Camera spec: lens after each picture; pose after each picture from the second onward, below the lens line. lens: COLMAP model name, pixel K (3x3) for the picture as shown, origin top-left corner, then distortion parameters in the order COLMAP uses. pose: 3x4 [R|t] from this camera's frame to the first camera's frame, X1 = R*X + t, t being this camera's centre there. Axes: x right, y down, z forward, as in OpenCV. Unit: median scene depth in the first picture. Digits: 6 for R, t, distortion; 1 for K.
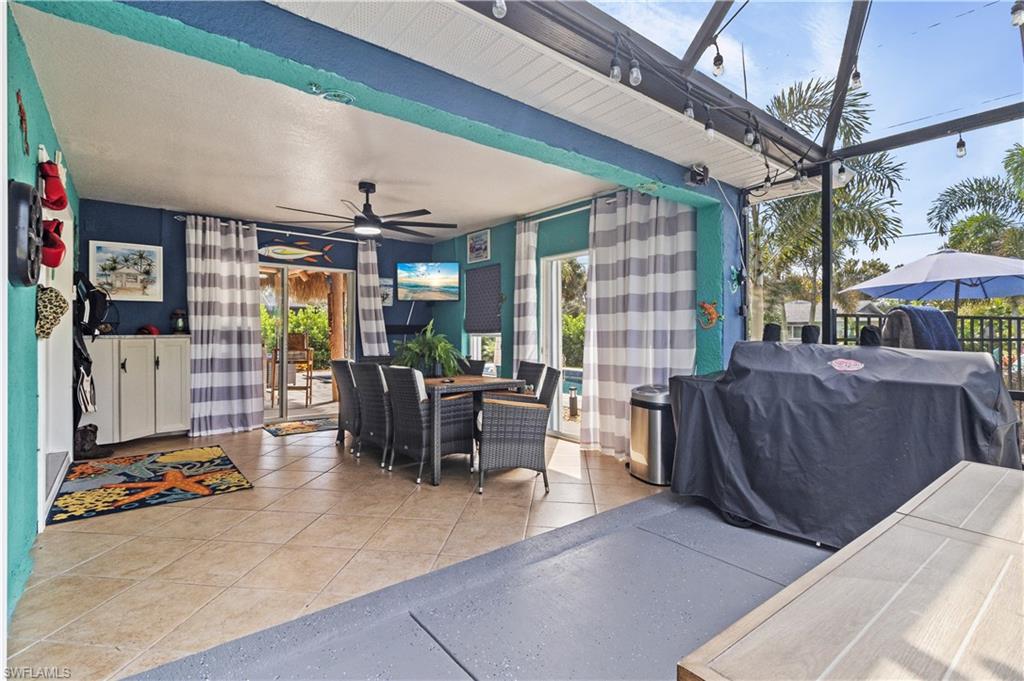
lens RADIAL K [[475.3, 0, 510.9], [0, 475.3, 335.1], [0, 0, 1]] dist [0.002906, 0.000517]
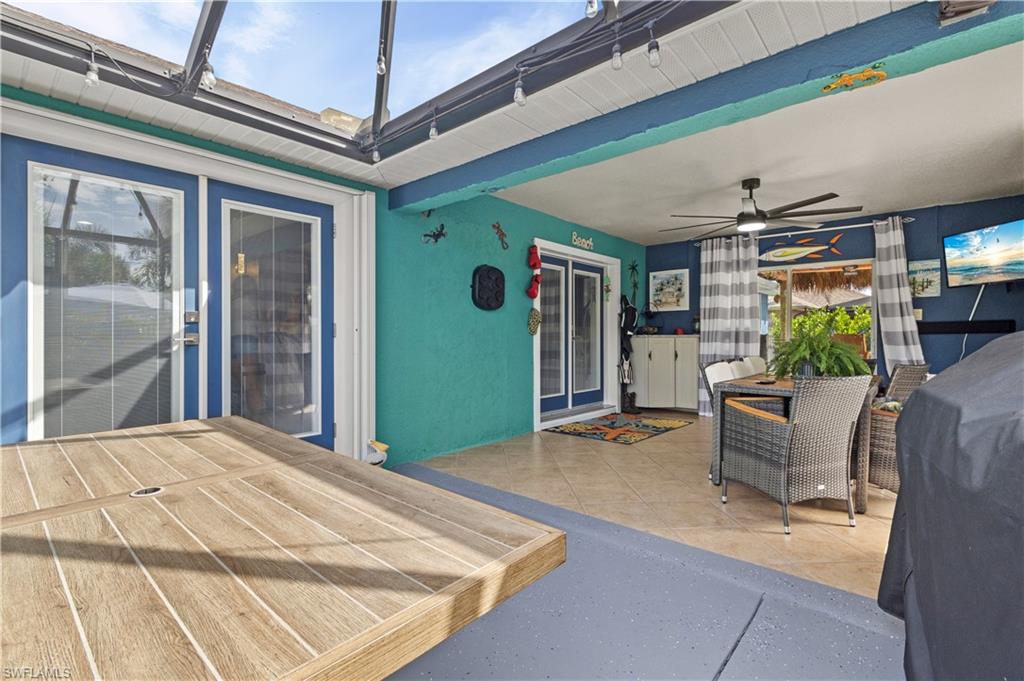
lens RADIAL K [[475.3, 0, 511.3], [0, 475.3, 339.4], [0, 0, 1]] dist [0.002906, 0.000517]
pose [[0.179619, 0.001787, -0.983735, 0.479441], [-0.006638, 0.999978, 0.000604, 0.014061], [0.983714, 0.006421, 0.179626, 0.273647]]
